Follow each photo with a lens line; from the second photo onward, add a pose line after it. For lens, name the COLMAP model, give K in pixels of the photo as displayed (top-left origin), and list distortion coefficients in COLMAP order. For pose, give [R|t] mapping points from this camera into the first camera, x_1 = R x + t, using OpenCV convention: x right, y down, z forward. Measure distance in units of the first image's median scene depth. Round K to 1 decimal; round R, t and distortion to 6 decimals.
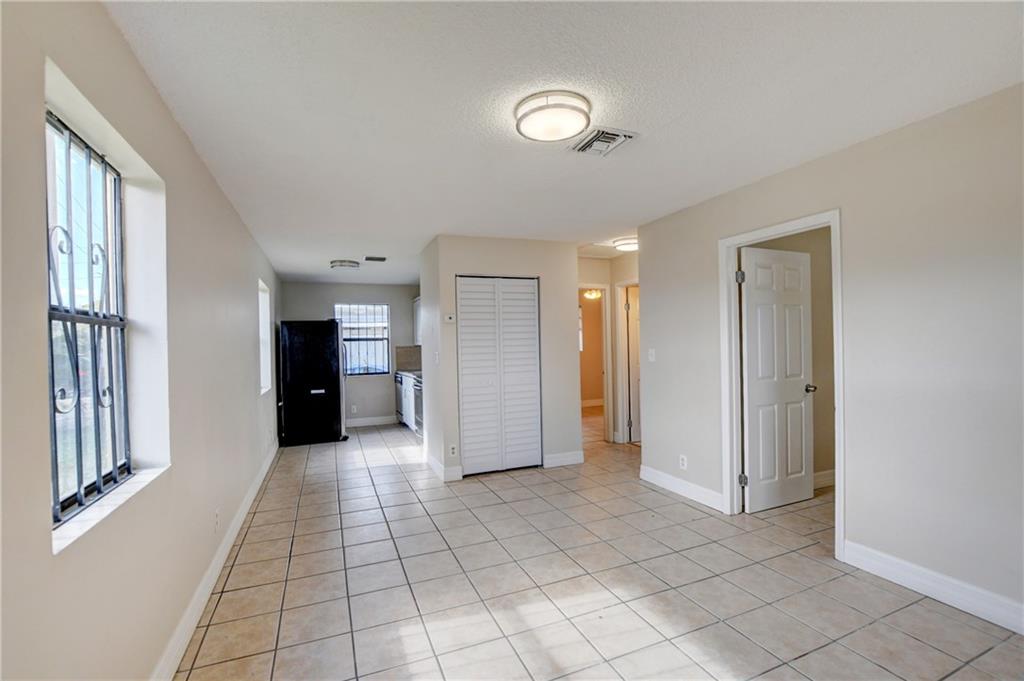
lens RADIAL K [[452.0, 0, 509.9], [0, 452.0, 341.2], [0, 0, 1]] dist [-0.030155, 0.001338]
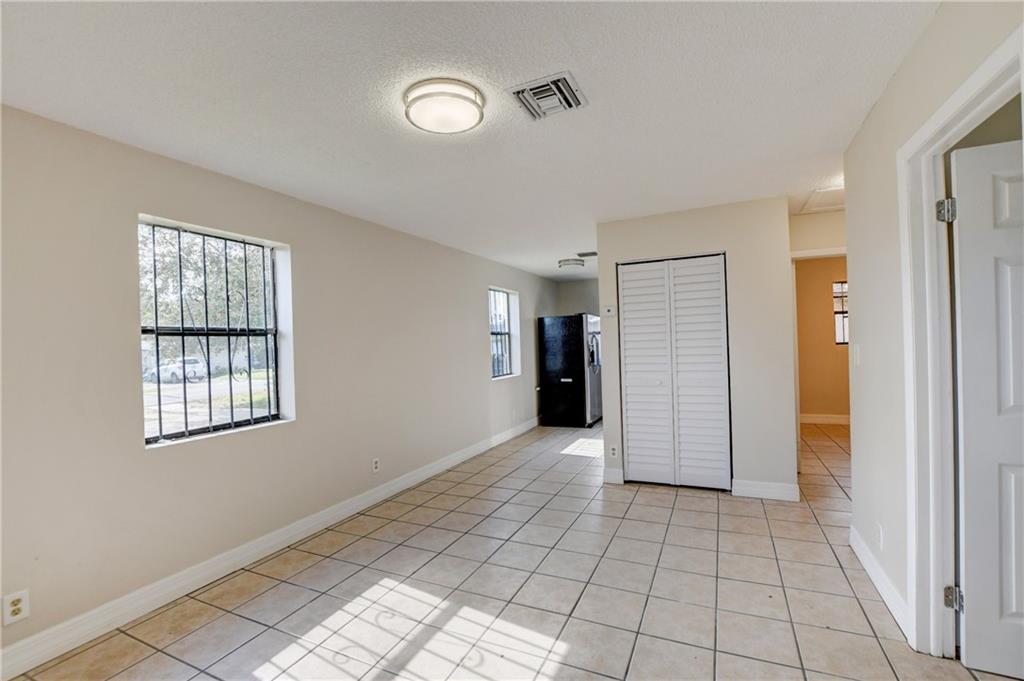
lens RADIAL K [[452.0, 0, 509.9], [0, 452.0, 341.2], [0, 0, 1]] dist [-0.030155, 0.001338]
pose [[0.669977, -0.000810, -0.742381, 0.435141], [0.020983, 0.999621, 0.017846, -0.008929], [0.742085, -0.027534, 0.669740, 0.220778]]
